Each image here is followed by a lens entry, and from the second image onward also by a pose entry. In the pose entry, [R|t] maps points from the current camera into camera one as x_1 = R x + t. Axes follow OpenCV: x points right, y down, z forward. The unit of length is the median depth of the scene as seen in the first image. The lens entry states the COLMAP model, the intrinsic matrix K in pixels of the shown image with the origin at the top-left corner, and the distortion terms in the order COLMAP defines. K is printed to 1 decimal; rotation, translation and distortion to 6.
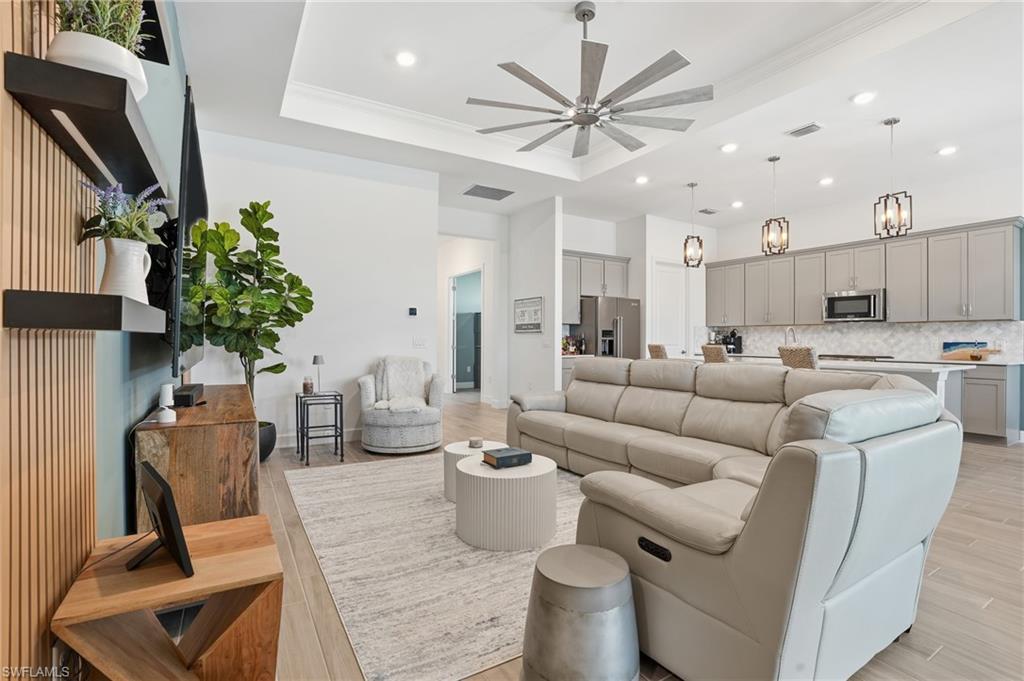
lens RADIAL K [[473.9, 0, 514.0], [0, 473.9, 343.6], [0, 0, 1]] dist [-0.072026, 0.026127]
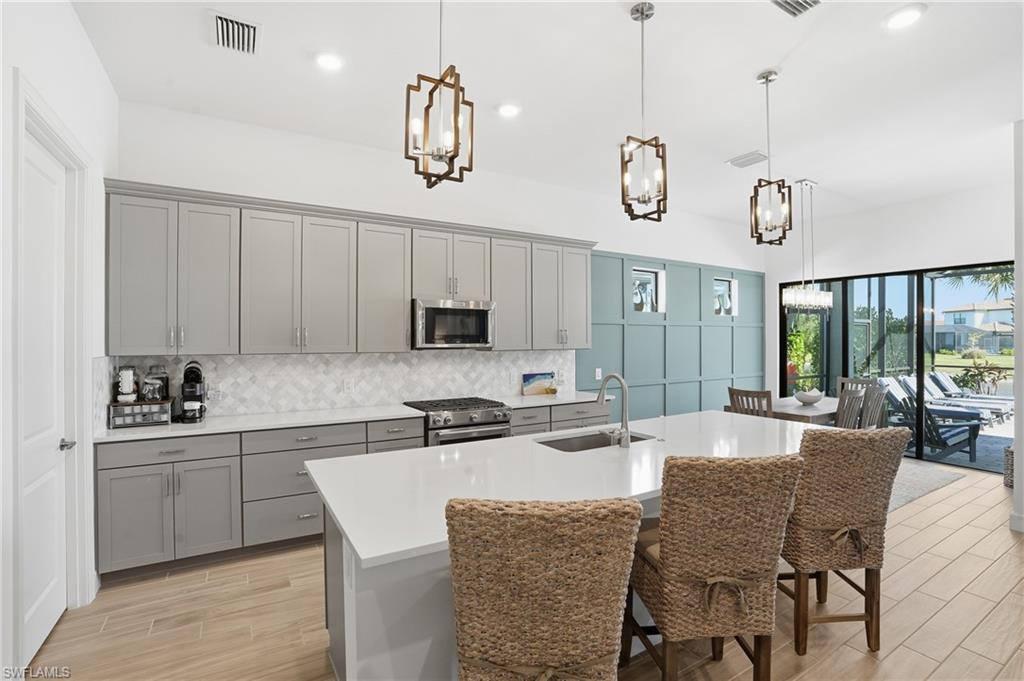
lens RADIAL K [[468.6, 0, 512.0], [0, 468.6, 340.5], [0, 0, 1]] dist [-0.069527, 0.025594]
pose [[0.001791, -0.008065, 0.999966, 0.091137], [0.008917, 0.999928, 0.008049, -0.063868], [-0.999959, 0.008903, 0.001863, 0.915152]]
